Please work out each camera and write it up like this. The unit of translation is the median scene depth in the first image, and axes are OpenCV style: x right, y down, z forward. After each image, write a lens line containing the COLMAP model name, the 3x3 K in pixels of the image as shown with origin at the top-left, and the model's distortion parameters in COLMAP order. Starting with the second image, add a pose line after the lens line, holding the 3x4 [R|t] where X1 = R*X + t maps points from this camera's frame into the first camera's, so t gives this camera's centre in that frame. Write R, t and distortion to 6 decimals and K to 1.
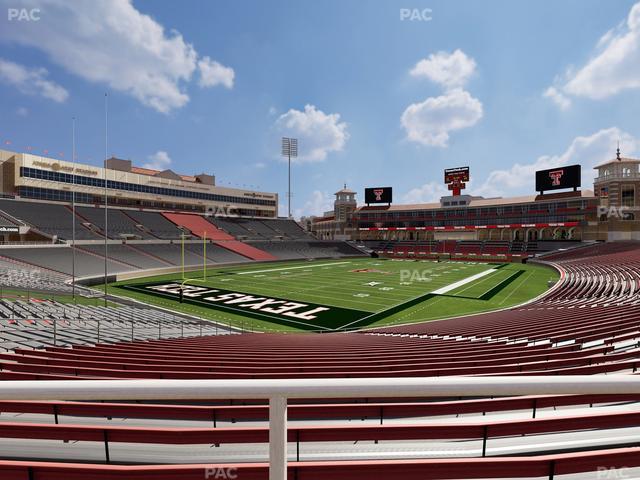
lens RADIAL K [[319.7, 0, 319.9], [0, 319.7, 239.8], [0, 0, 1]] dist [-0.000116, -0.000103]
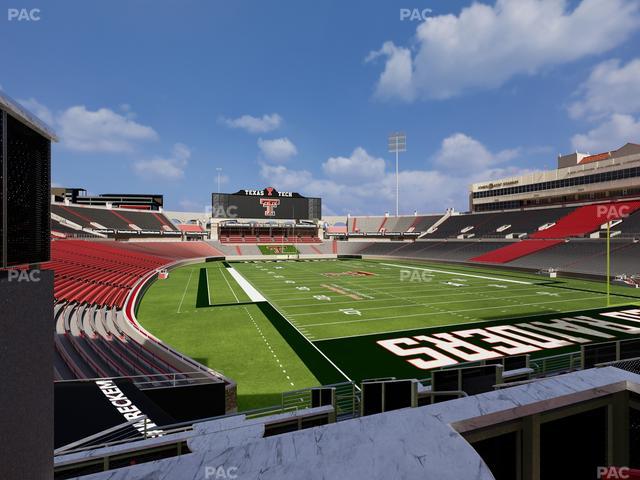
lens RADIAL K [[319.7, 0, 320.2], [0, 319.7, 239.6], [0, 0, 1]] dist [-0.000116, -0.000103]
pose [[-0.535999, -0.000868, -0.844218, 0.477434], [0.000513, 0.999999, -0.001354, 0.003524], [0.844218, -0.001159, -0.535998, 0.713360]]
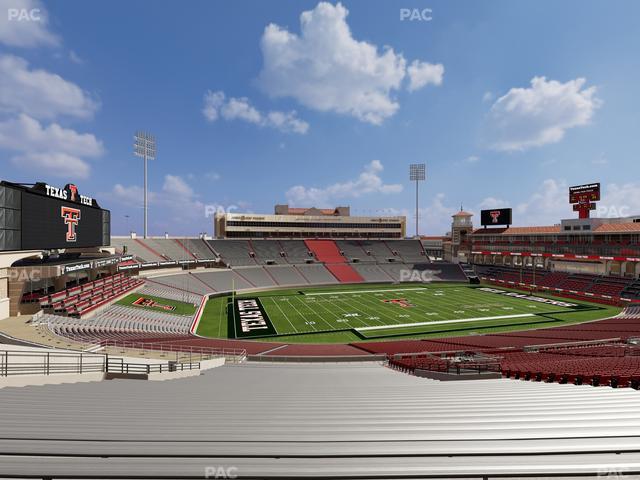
lens RADIAL K [[319.7, 0, 319.7], [0, 319.7, 239.1], [0, 0, 1]] dist [-0.000116, -0.000103]
pose [[0.805087, -0.001604, -0.593154, 0.325765], [0.000201, 0.999997, -0.002432, -0.071580], [0.593156, 0.001839, 0.805085, -0.079890]]
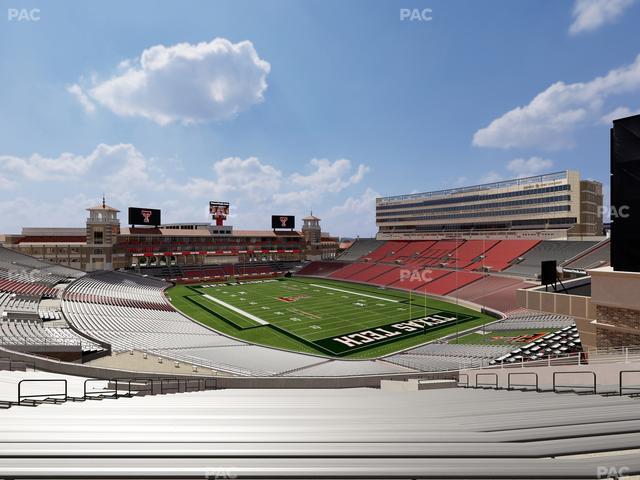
lens RADIAL K [[319.7, 0, 320.1], [0, 319.7, 239.7], [0, 0, 1]] dist [-0.000116, -0.000103]
pose [[0.281604, 0.000815, 0.959530, -0.548816], [-0.000397, 1.000000, -0.000733, -0.073513], [-0.959531, -0.000174, 0.281605, 0.266199]]
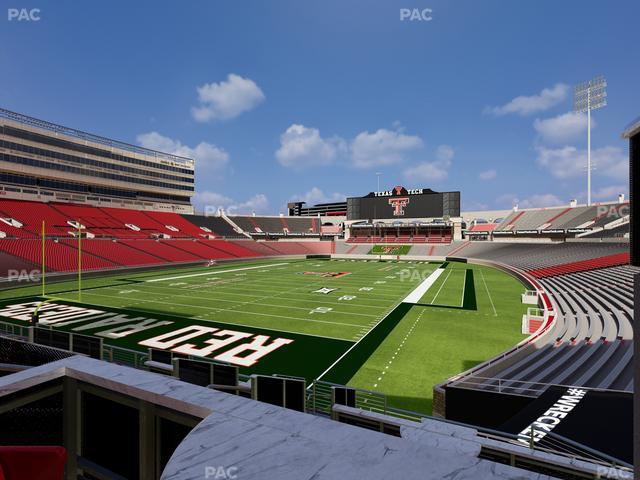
lens RADIAL K [[319.7, 0, 320.2], [0, 319.7, 240.5], [0, 0, 1]] dist [-0.000116, -0.000103]
pose [[-0.975806, 0.000393, -0.218640, 0.185242], [0.000217, 1.000000, 0.000827, 0.003910], [0.218640, 0.000759, -0.975805, 0.938396]]
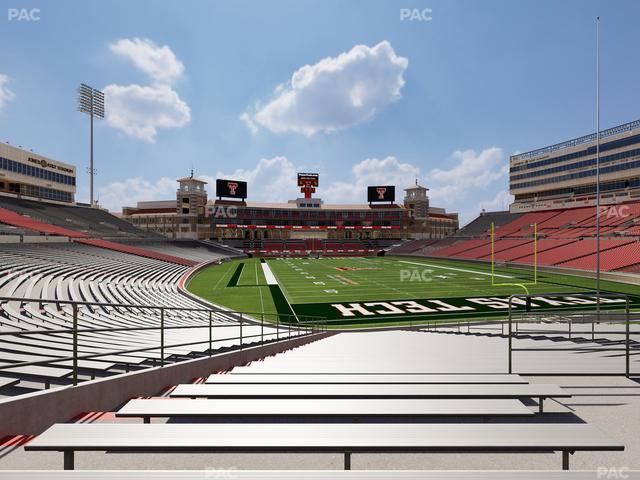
lens RADIAL K [[319.7, 0, 320.0], [0, 319.7, 239.8], [0, 0, 1]] dist [-0.000116, -0.000103]
pose [[0.652029, 0.000393, 0.758194, -0.339219], [-0.000303, 1.000000, -0.000258, 0.004131], [-0.758194, -0.000062, 0.652029, 0.221808]]
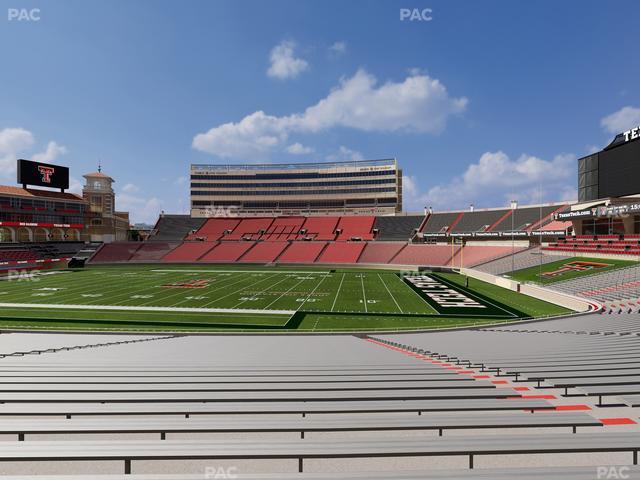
lens RADIAL K [[319.7, 0, 320.1], [0, 319.7, 239.2], [0, 0, 1]] dist [-0.000116, -0.000103]
pose [[-0.516972, 0.001768, 0.856000, -0.331361], [-0.000352, 0.999997, -0.002278, -0.003343], [-0.856002, -0.001479, -0.516970, 0.578937]]
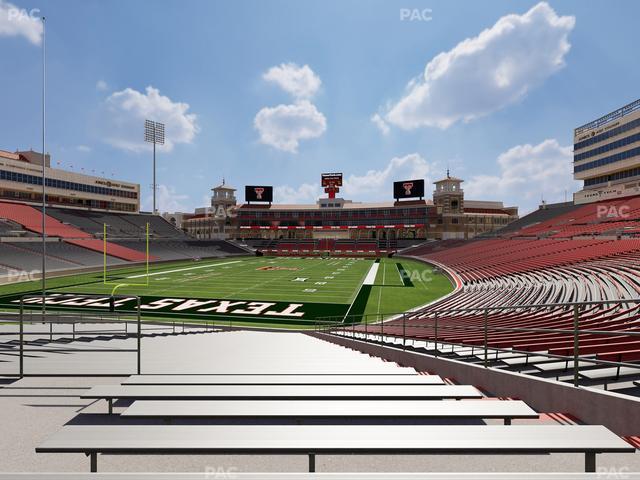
lens RADIAL K [[319.7, 0, 320.1], [0, 319.7, 239.9], [0, 0, 1]] dist [-0.000116, -0.000103]
pose [[0.899554, -0.000012, 0.436810, -0.080791], [-0.000090, 1.000000, 0.000213, 0.004053], [-0.436810, -0.000231, 0.899554, 0.022590]]
